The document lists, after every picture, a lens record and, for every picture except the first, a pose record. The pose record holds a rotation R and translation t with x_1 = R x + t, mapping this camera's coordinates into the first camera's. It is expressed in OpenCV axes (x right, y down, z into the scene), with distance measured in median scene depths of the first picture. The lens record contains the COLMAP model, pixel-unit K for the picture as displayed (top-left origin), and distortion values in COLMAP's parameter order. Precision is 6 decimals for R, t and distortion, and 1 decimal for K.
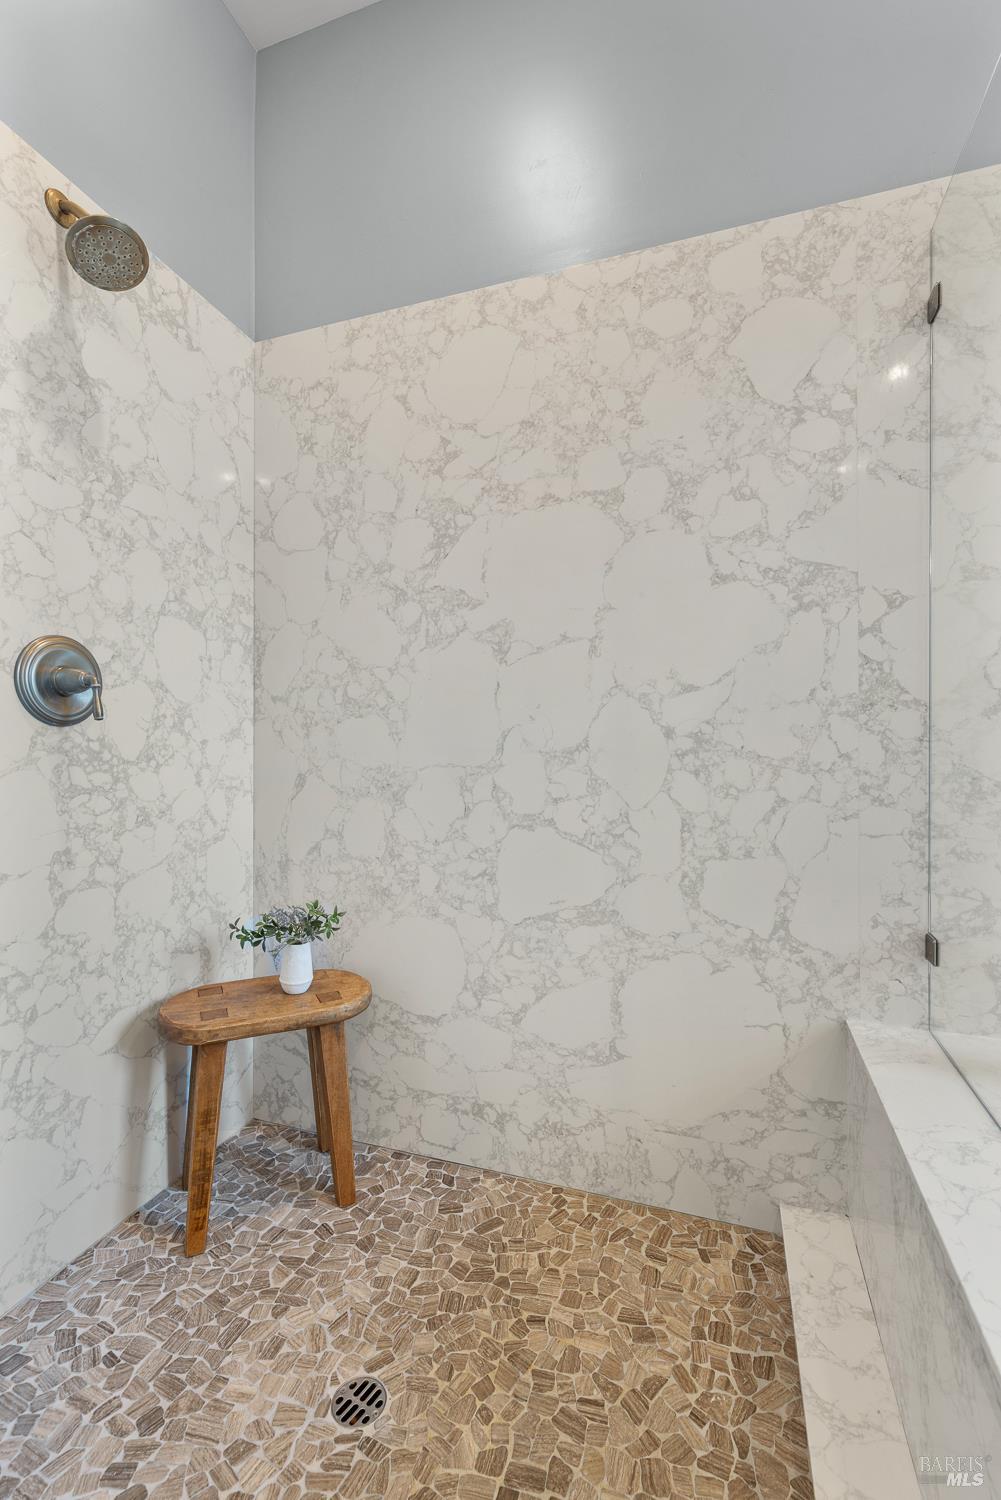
lens RADIAL K [[676.9, 0, 491.3], [0, 676.9, 748.0], [0, 0, 1]] dist [-0.001842, 0.000025]
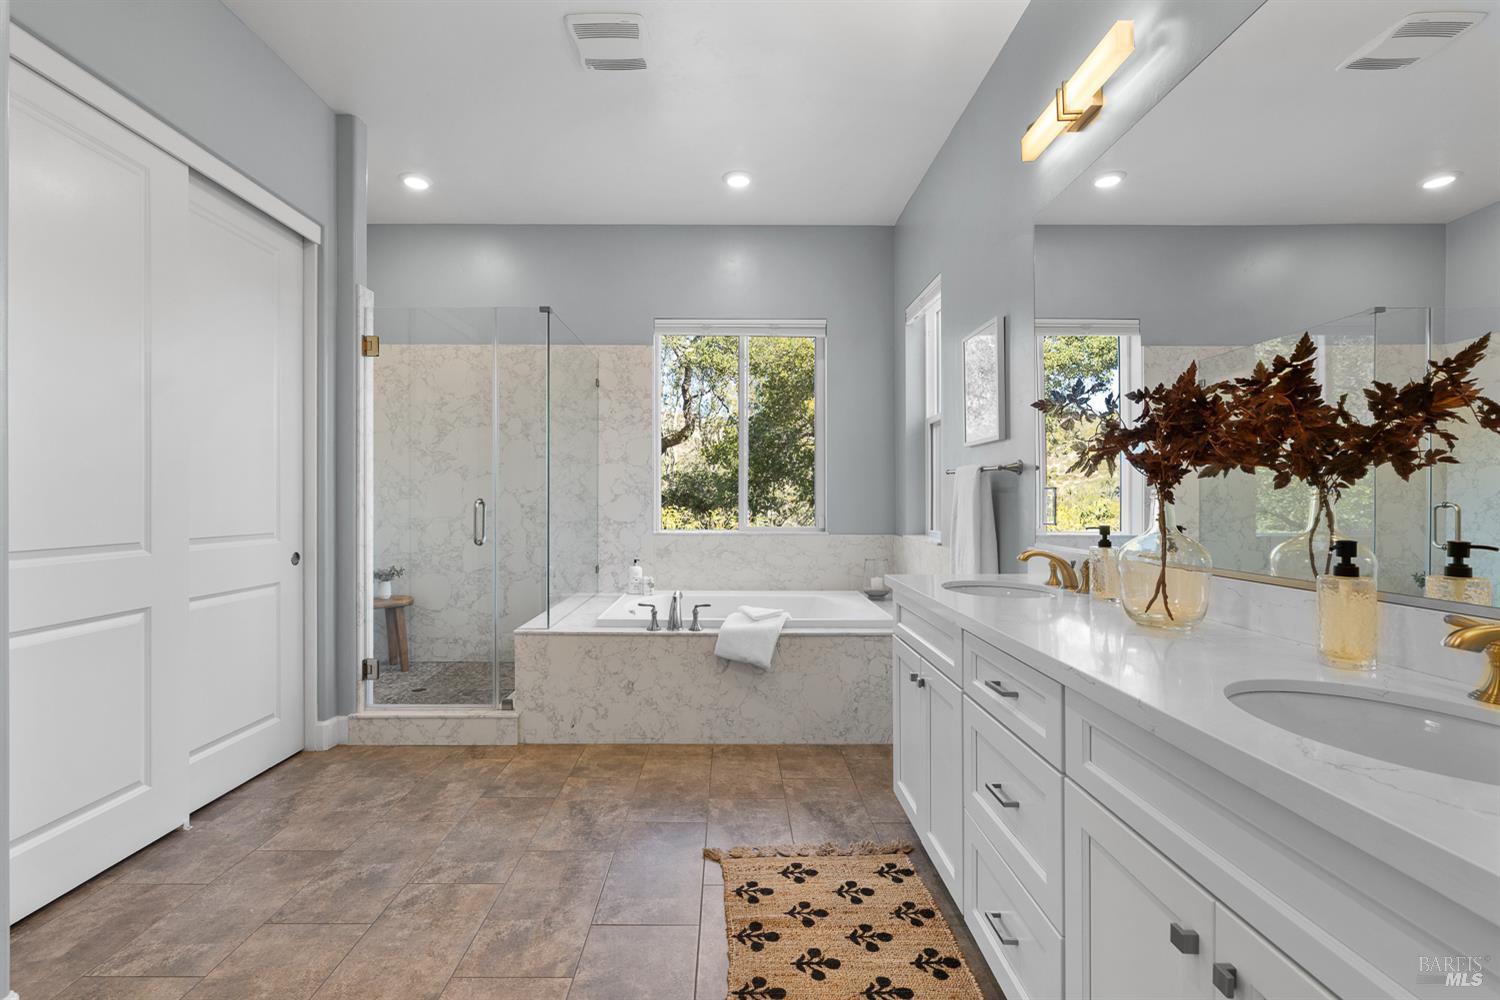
lens RADIAL K [[676.9, 0, 744.5], [0, 676.9, 498.0], [0, 0, 1]] dist [-0.001842, 0.000025]
pose [[0.938634, -0.001469, 0.344912, 0.157912], [-0.002597, 0.999932, 0.011325, -0.100128], [-0.344906, -0.011526, 0.938567, -2.332383]]
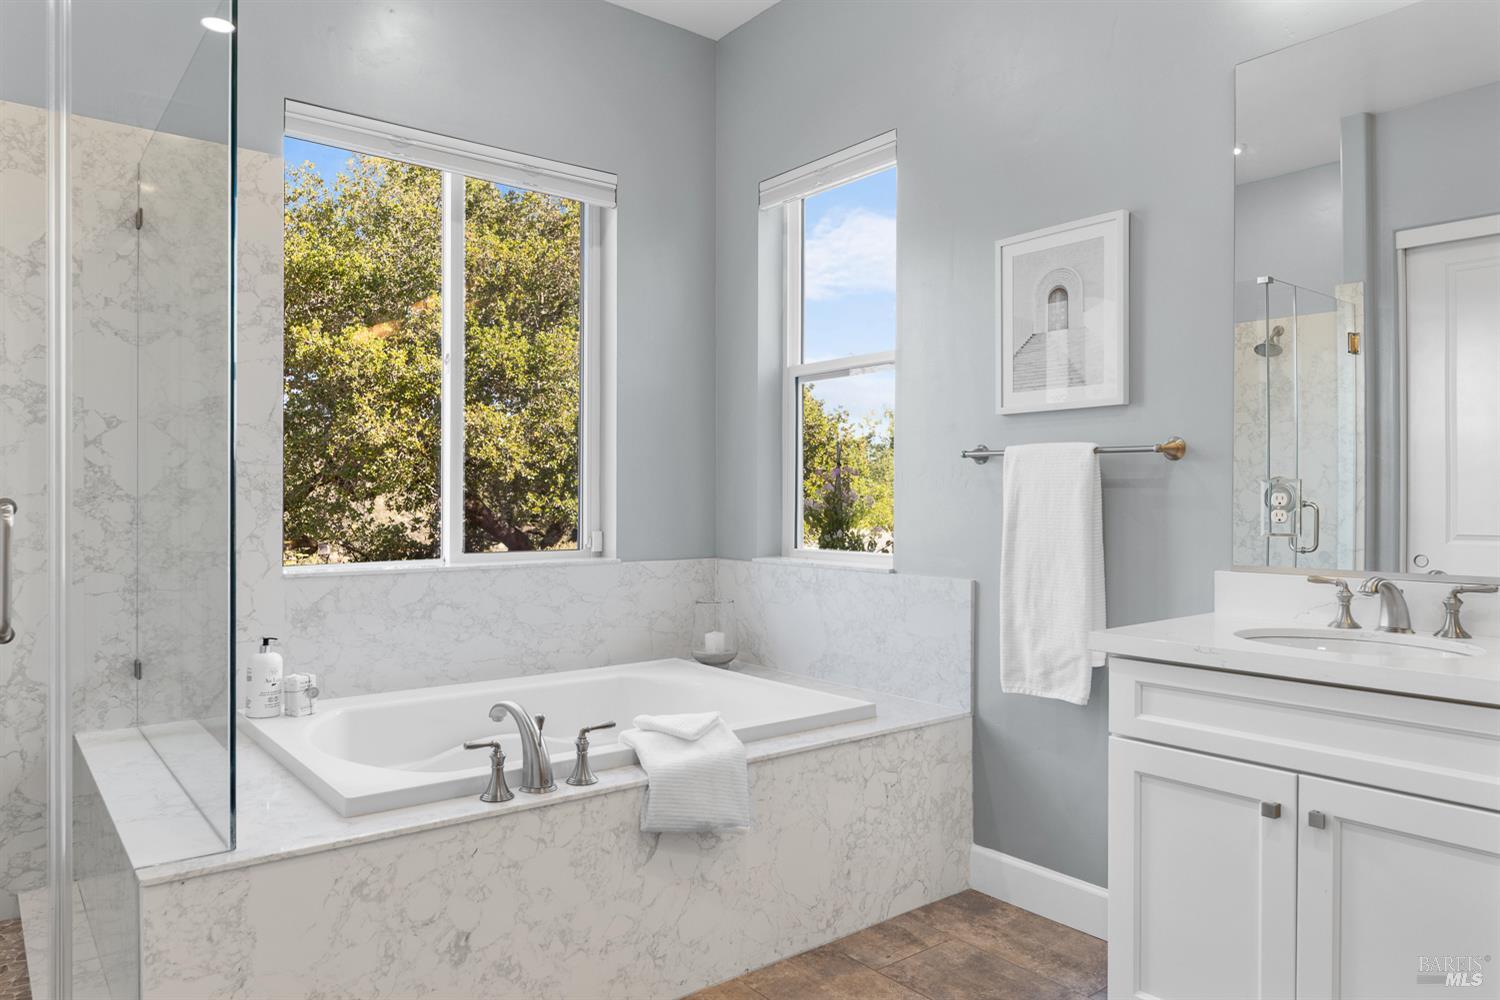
lens RADIAL K [[981.9, 0, 737.1], [0, 981.9, 501.7], [0, 0, 1]] dist [-0.008107, 0.005564]
pose [[0.535152, -0.006795, 0.844728, -0.393365], [-0.006419, 0.999906, 0.012110, -0.085140], [-0.844731, -0.011903, 0.535058, -1.102174]]
